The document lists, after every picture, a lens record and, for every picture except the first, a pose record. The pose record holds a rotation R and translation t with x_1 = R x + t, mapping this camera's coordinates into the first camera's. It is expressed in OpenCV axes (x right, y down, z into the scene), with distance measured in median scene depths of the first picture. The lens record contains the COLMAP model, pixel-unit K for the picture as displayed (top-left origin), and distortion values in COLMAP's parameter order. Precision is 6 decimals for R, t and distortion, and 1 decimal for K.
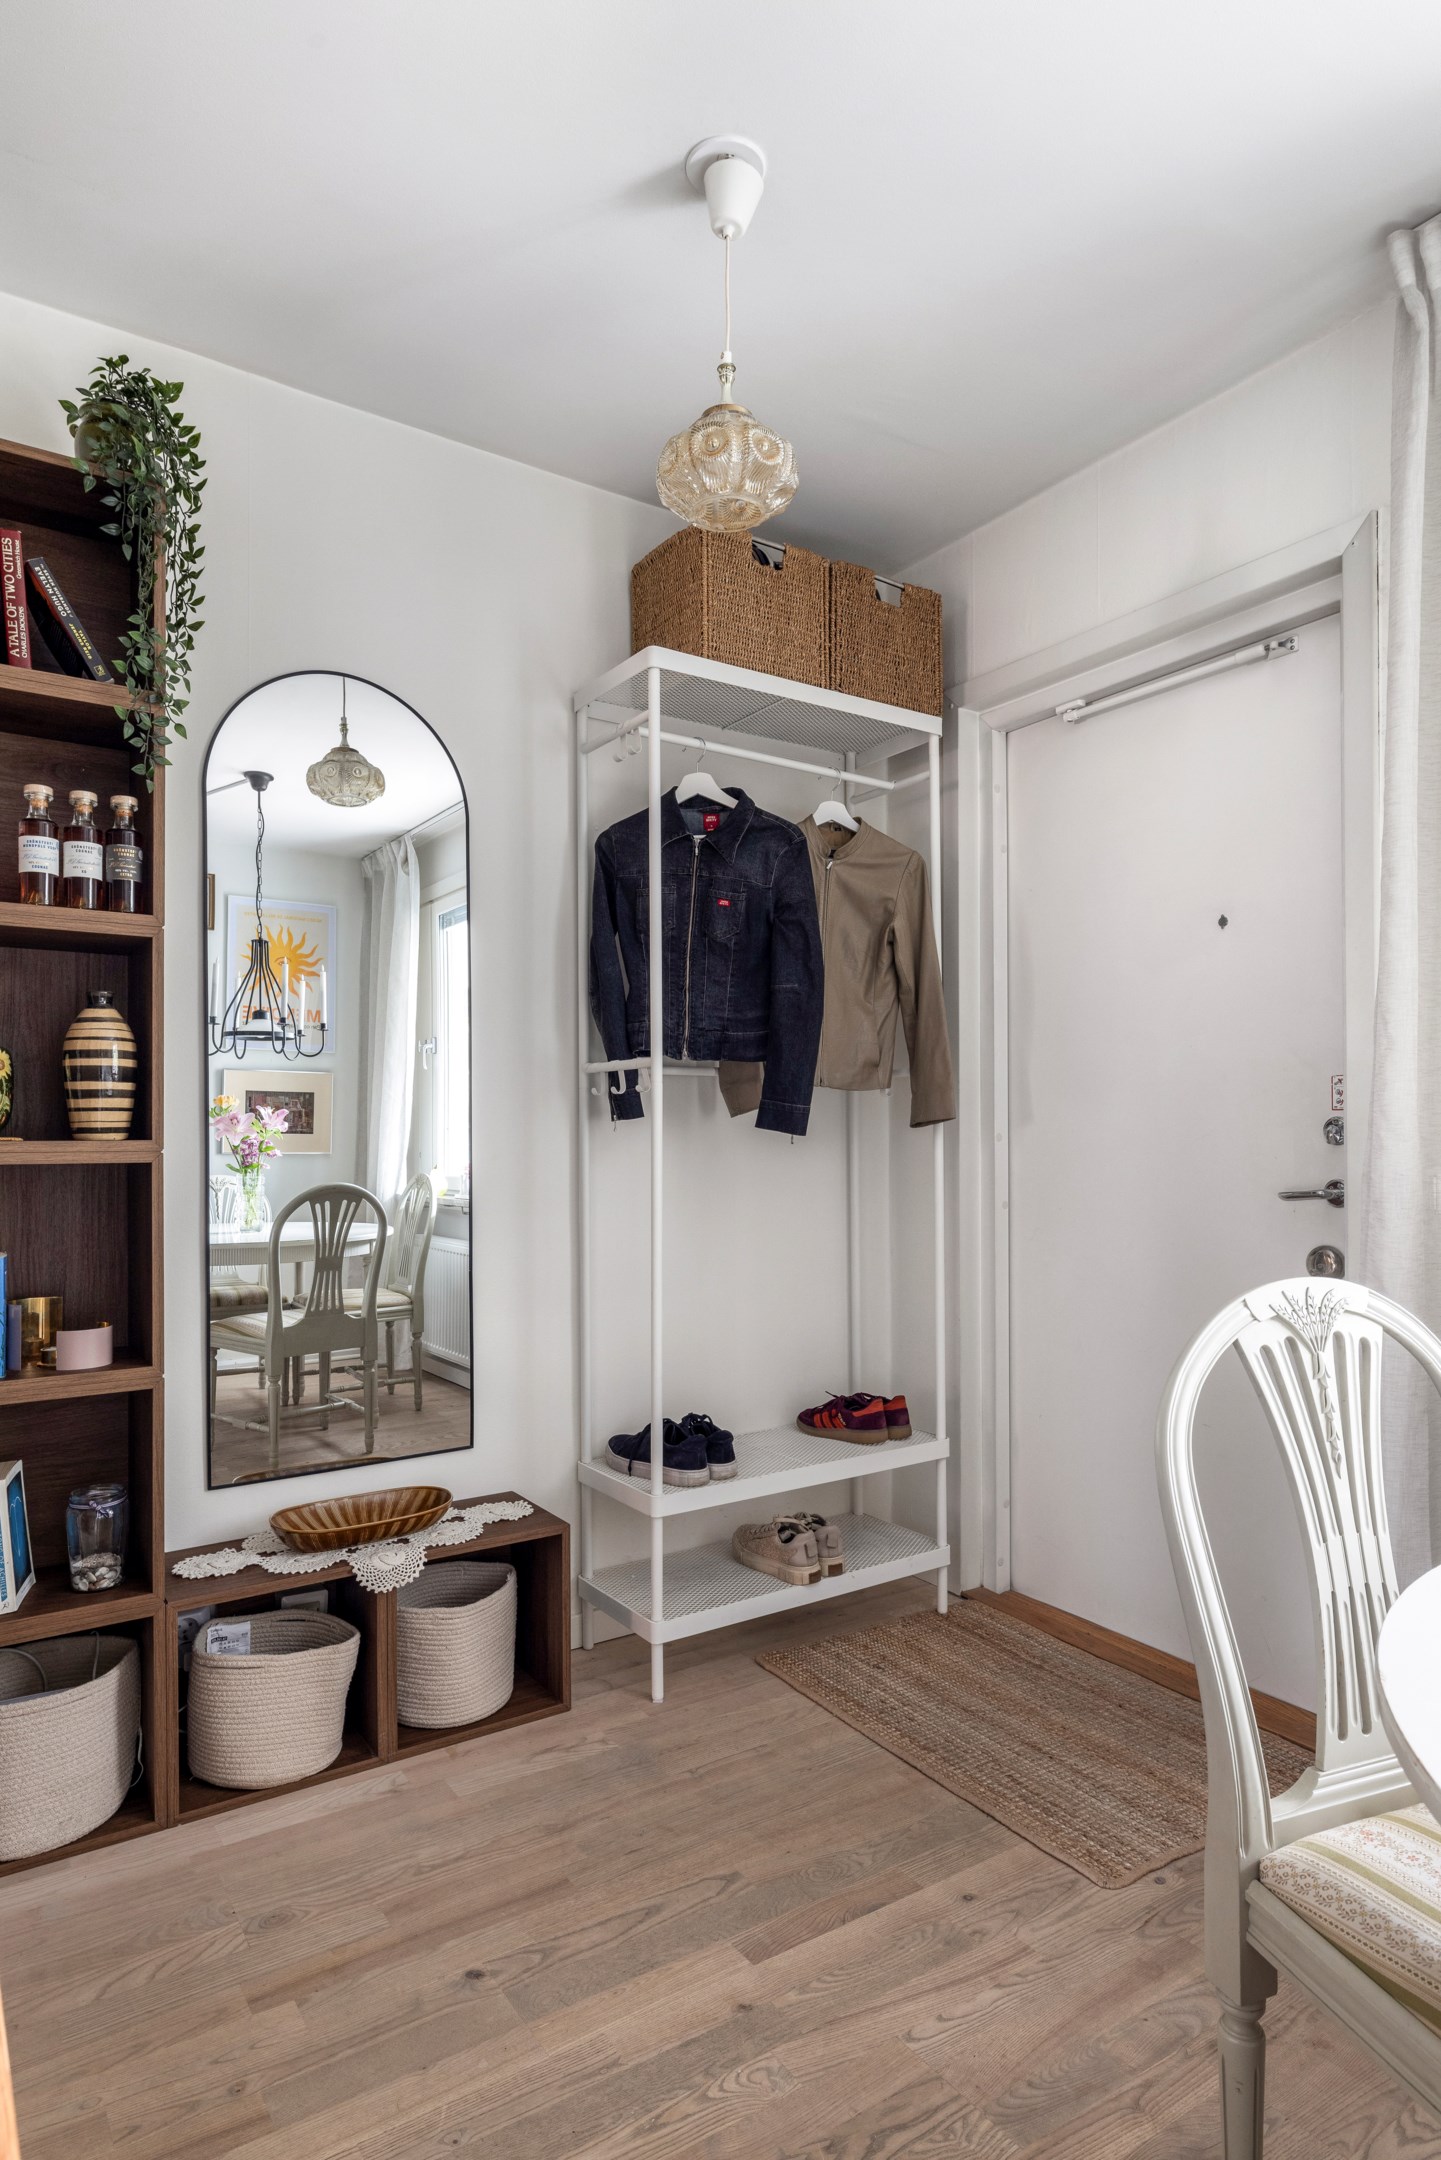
lens RADIAL K [[1231.5, 0, 732.7], [0, 1231.5, 1117.4], [0, 0, 1]] dist [0.007786, -0.002642]
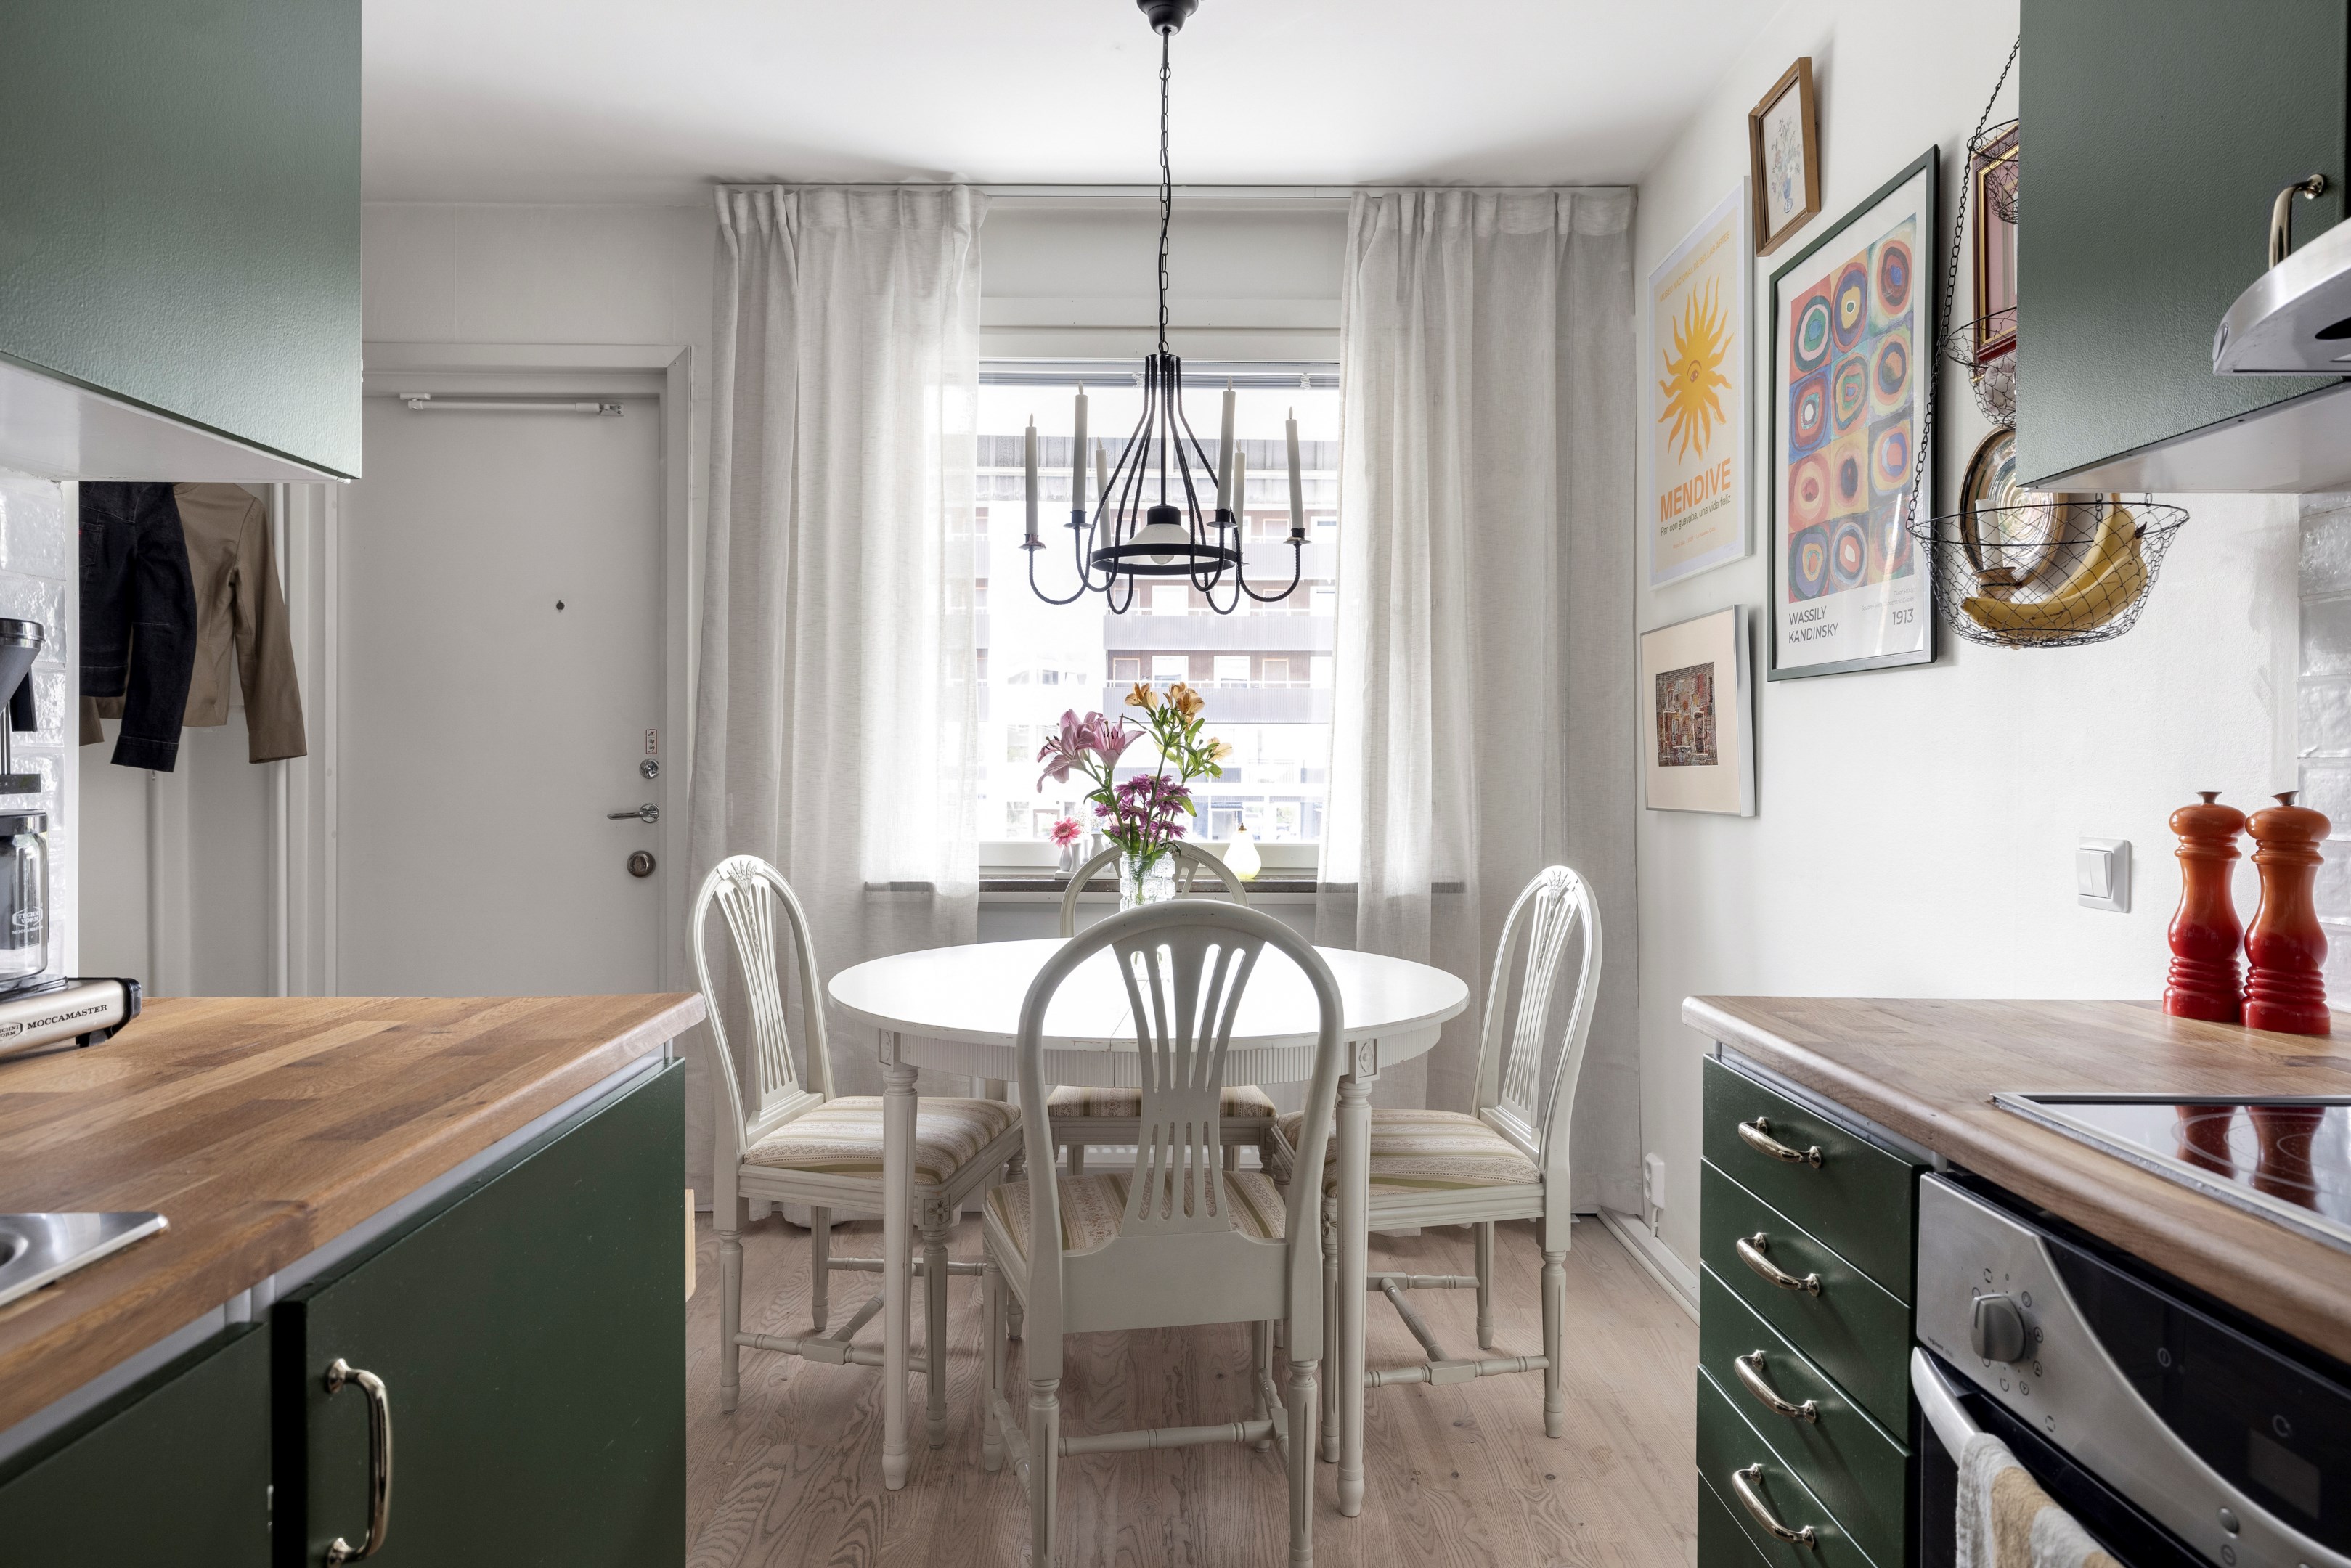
lens RADIAL K [[1391.4, 0, 1174.8], [0, 1391.4, 775.7], [0, 0, 1]] dist [0.003449, 0.000097]
pose [[0.546282, -0.003415, 0.837594, -0.457935], [-0.017505, 0.999727, 0.015493, -0.014764], [-0.837418, -0.023126, 0.546073, -0.327981]]
